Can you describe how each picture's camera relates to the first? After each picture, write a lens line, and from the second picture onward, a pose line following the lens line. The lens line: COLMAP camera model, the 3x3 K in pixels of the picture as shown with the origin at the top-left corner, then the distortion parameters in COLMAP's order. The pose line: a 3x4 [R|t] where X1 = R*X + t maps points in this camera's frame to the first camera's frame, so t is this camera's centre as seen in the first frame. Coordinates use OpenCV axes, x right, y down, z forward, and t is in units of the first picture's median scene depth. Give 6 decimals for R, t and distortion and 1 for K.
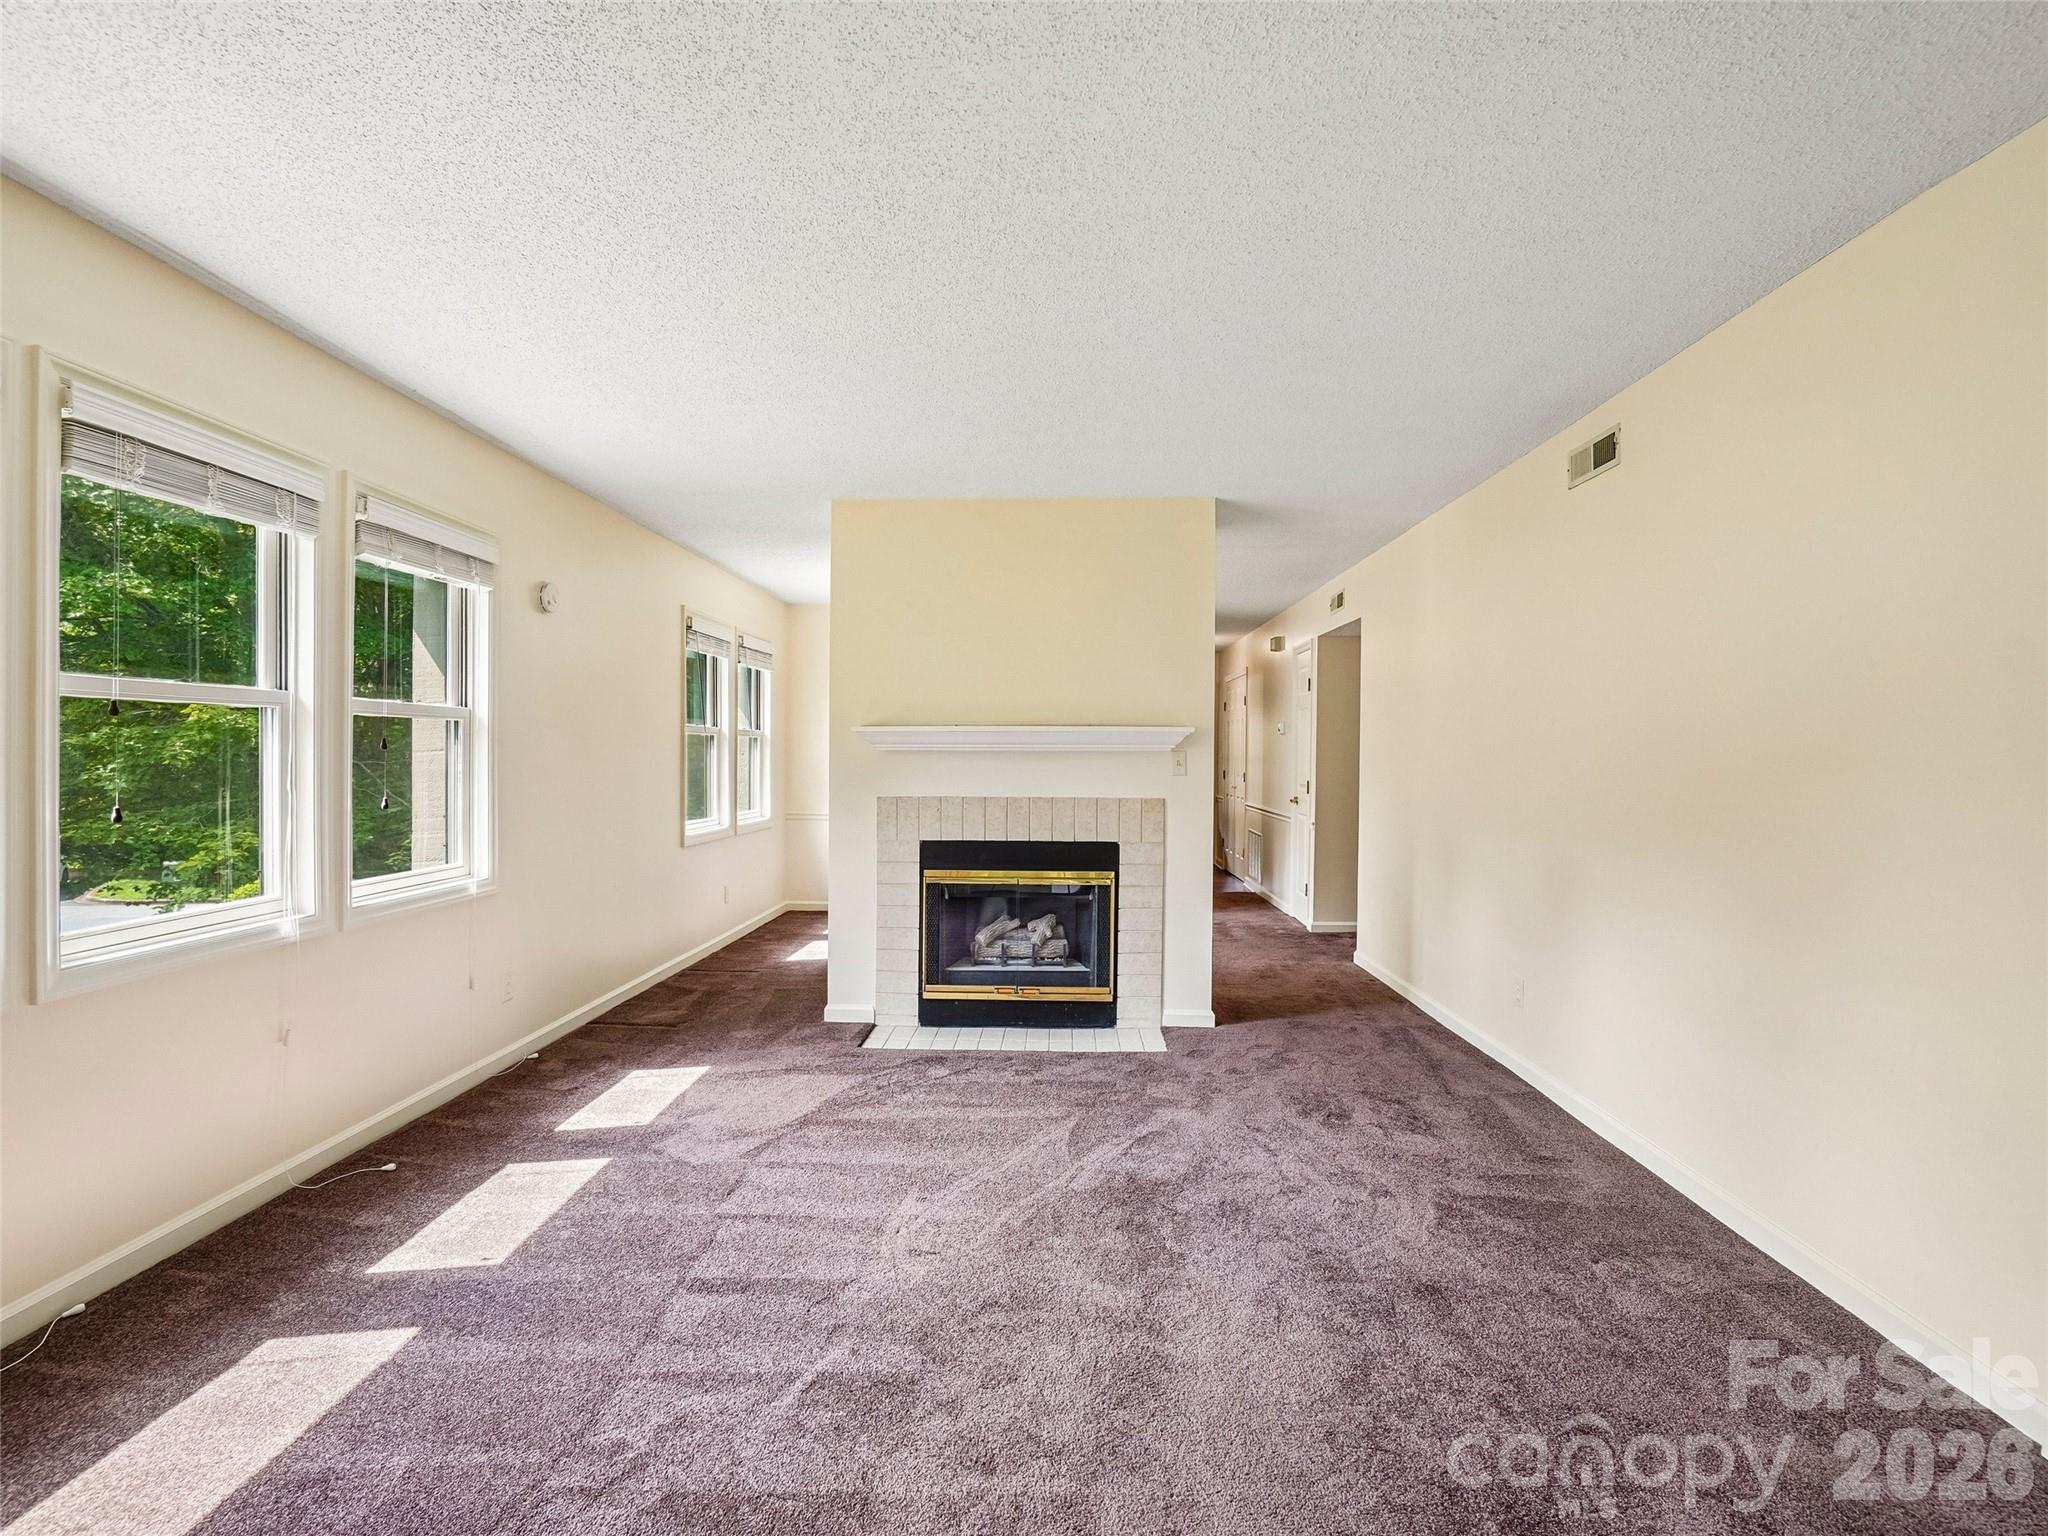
lens RADIAL K [[1020.2, 0, 1023.4], [0, 1020.2, 770.1], [0, 0, 1]] dist [-0.054269, 0.018010]
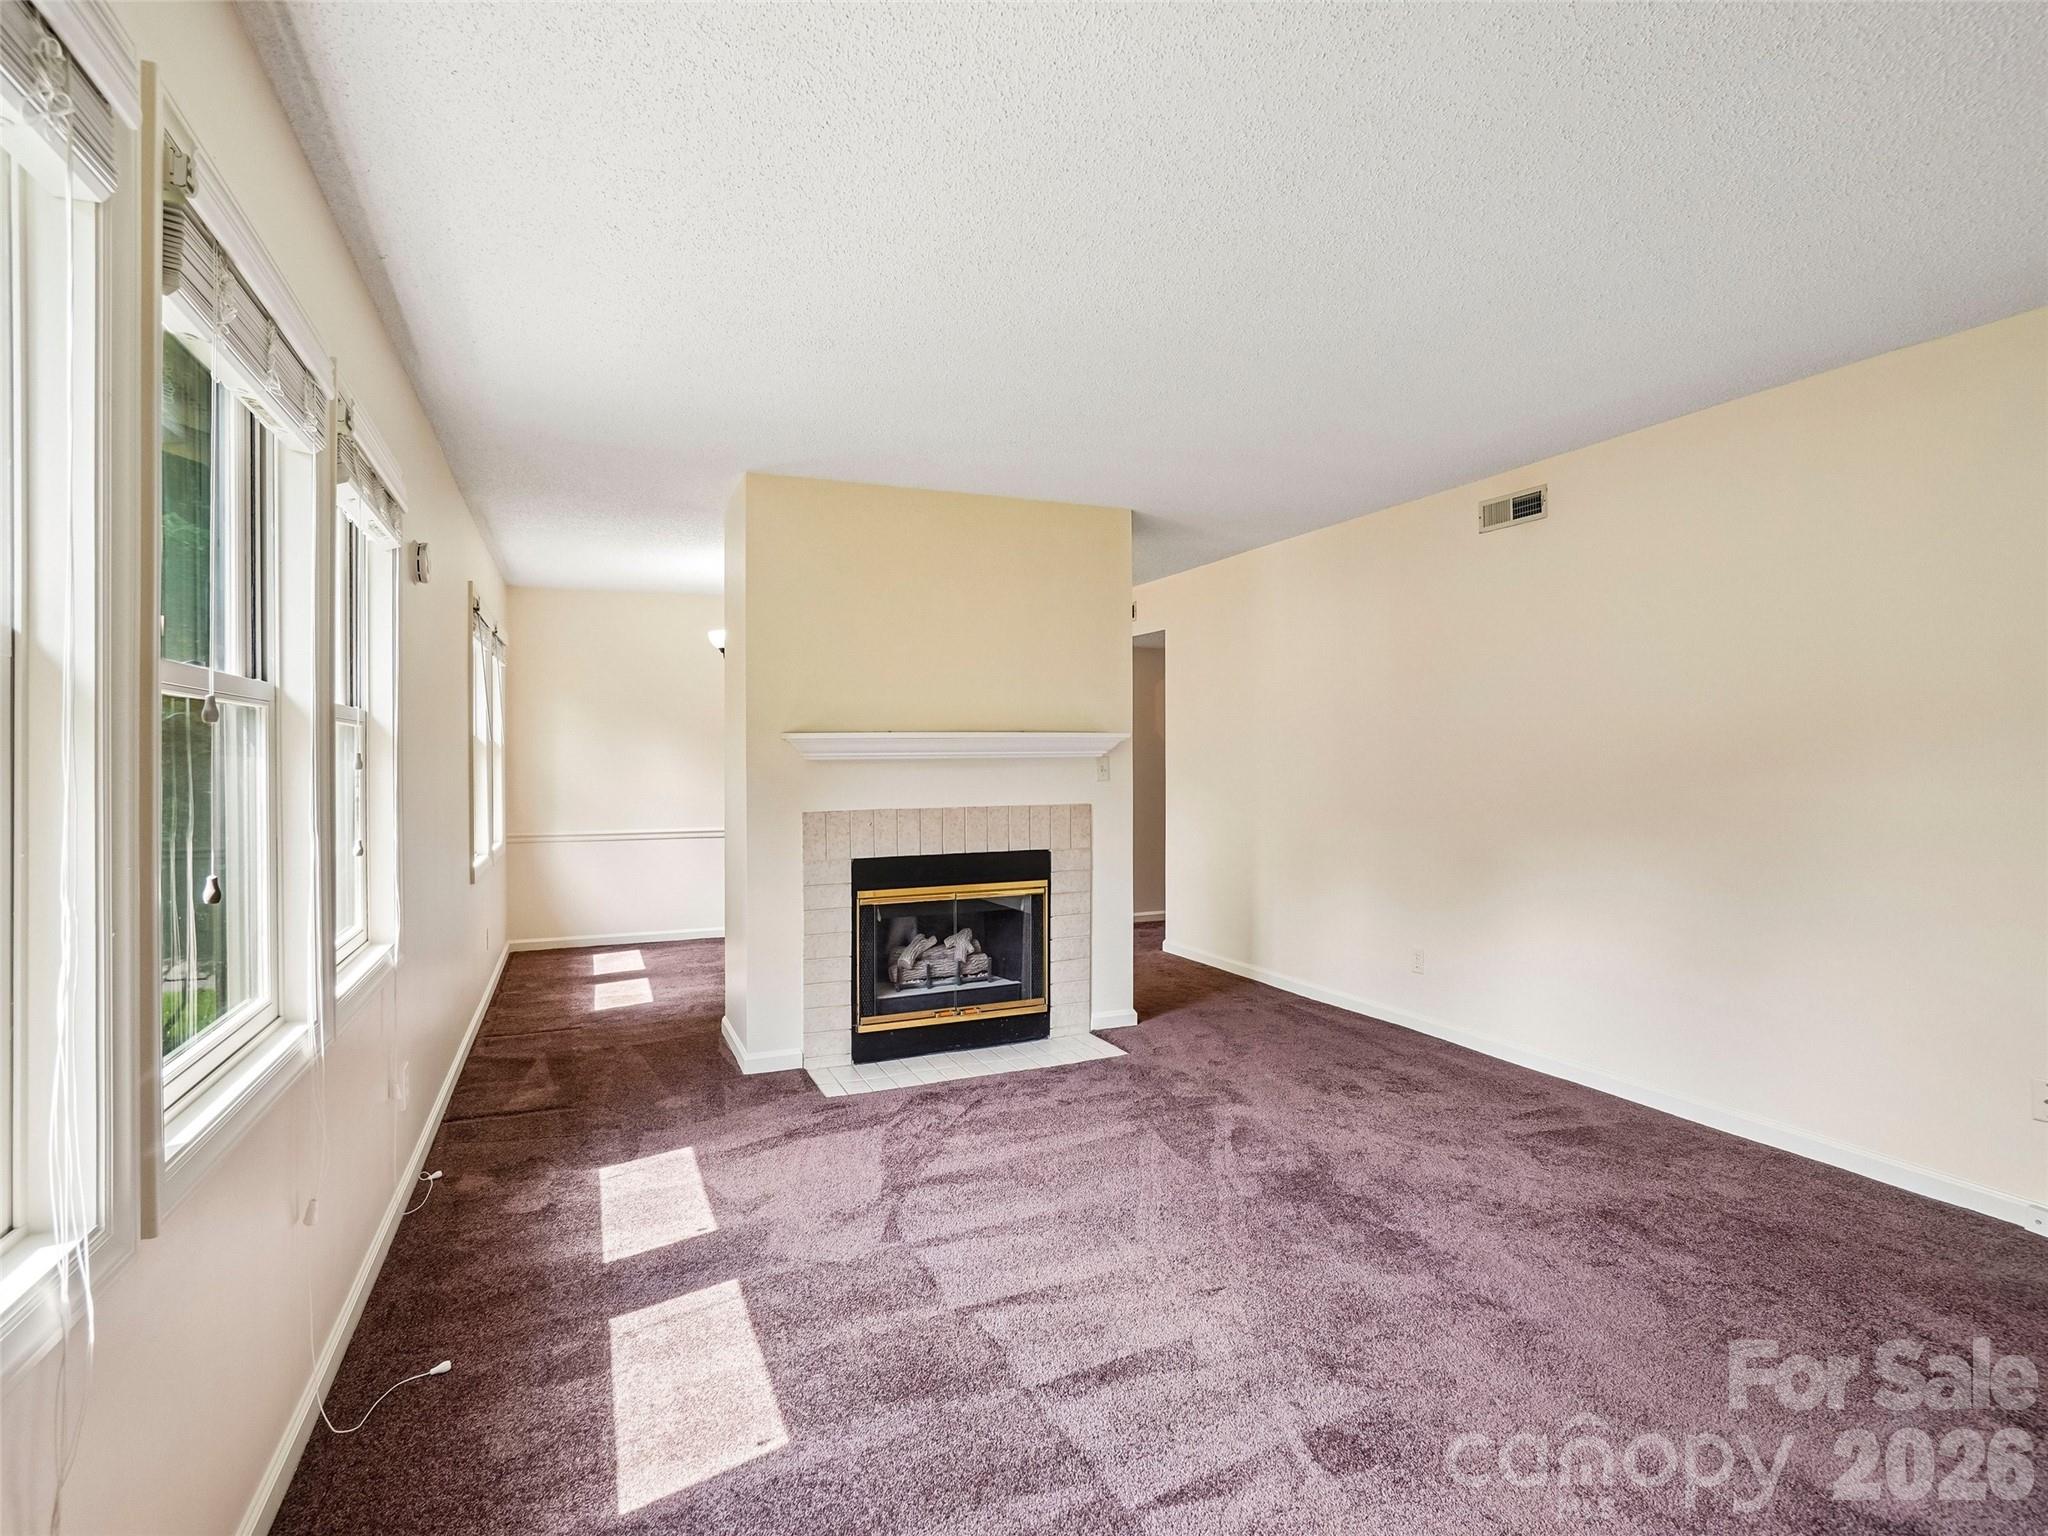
lens RADIAL K [[1020.2, 0, 1030.0], [0, 1020.2, 772.1], [0, 0, 1]] dist [-0.054269, 0.018010]
pose [[0.899793, -0.018784, 0.435913, -0.389633], [0.018764, 0.999814, 0.004352, -0.009979], [-0.435913, 0.004263, 0.899978, 0.132077]]
